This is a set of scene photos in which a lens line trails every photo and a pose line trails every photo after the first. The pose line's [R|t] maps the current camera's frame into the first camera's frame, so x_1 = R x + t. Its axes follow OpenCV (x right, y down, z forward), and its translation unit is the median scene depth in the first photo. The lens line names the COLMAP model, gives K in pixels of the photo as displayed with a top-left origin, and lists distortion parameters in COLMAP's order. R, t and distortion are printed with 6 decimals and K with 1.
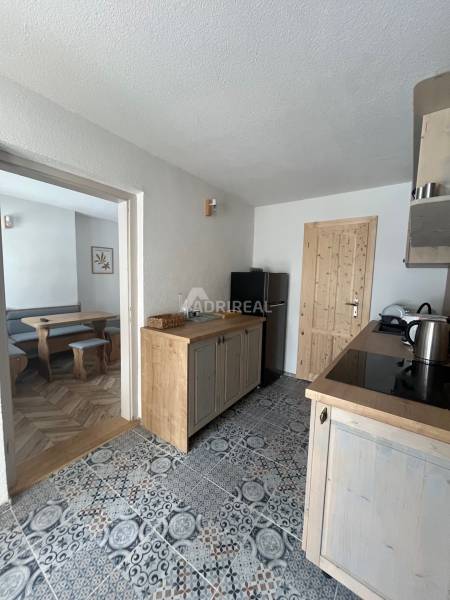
lens RADIAL K [[243.1, 0, 221.9], [0, 243.1, 298.4], [0, 0, 1]] dist [-0.004671, 0.000223]
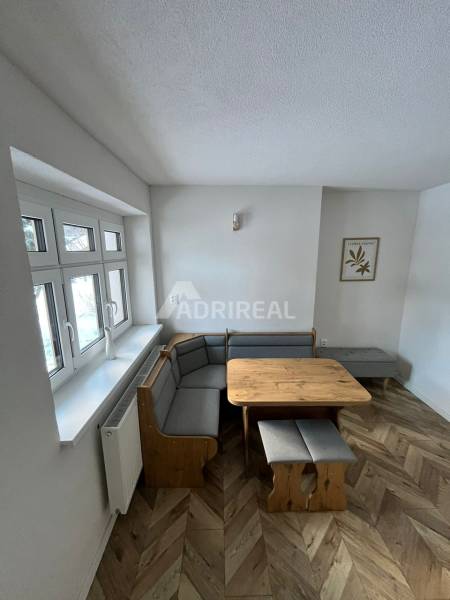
lens RADIAL K [[243.1, 0, 220.9], [0, 243.1, 299.3], [0, 0, 1]] dist [-0.004671, 0.000223]
pose [[0.574317, 0.135742, -0.807301, -0.184369], [-0.057054, 0.990396, 0.125940, -0.117018], [0.816643, -0.026269, 0.576546, 0.360861]]
